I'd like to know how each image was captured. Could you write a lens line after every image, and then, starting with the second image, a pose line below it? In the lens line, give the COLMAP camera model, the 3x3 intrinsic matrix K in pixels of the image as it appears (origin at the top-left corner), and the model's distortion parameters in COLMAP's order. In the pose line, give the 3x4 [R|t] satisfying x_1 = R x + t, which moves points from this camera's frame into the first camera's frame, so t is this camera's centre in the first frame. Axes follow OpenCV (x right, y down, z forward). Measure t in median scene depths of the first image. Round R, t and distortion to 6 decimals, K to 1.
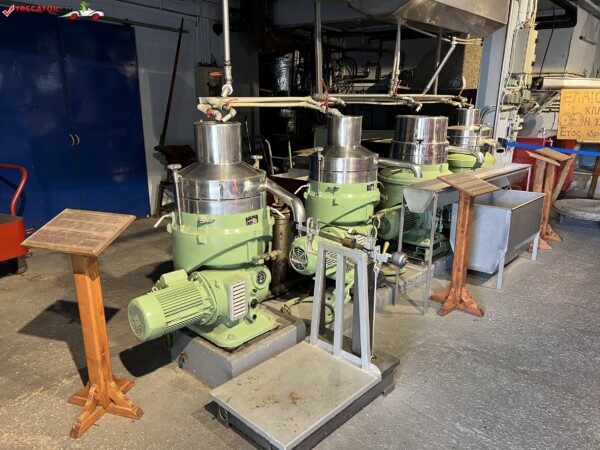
lens RADIAL K [[450.4, 0, 297.1], [0, 450.4, 231.3], [0, 0, 1]] dist [0.060296, -0.061821]
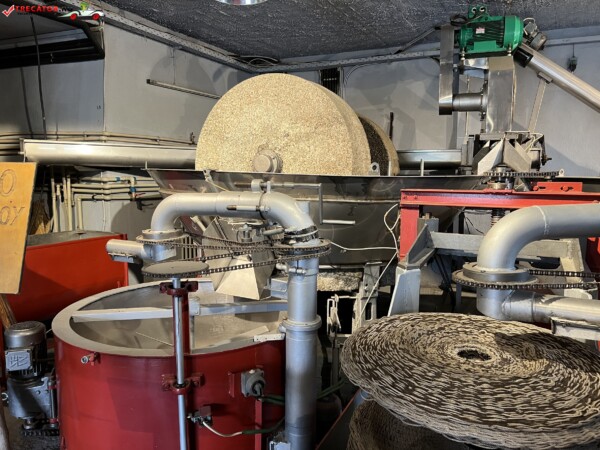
lens RADIAL K [[456.2, 0, 299.8], [0, 456.2, 223.1], [0, 0, 1]] dist [0.050392, -0.060163]
pose [[0.973017, -0.018679, 0.229974, 1.388713], [0.057808, 0.984664, -0.164607, -0.256187], [-0.223373, 0.173460, 0.959175, 0.819850]]
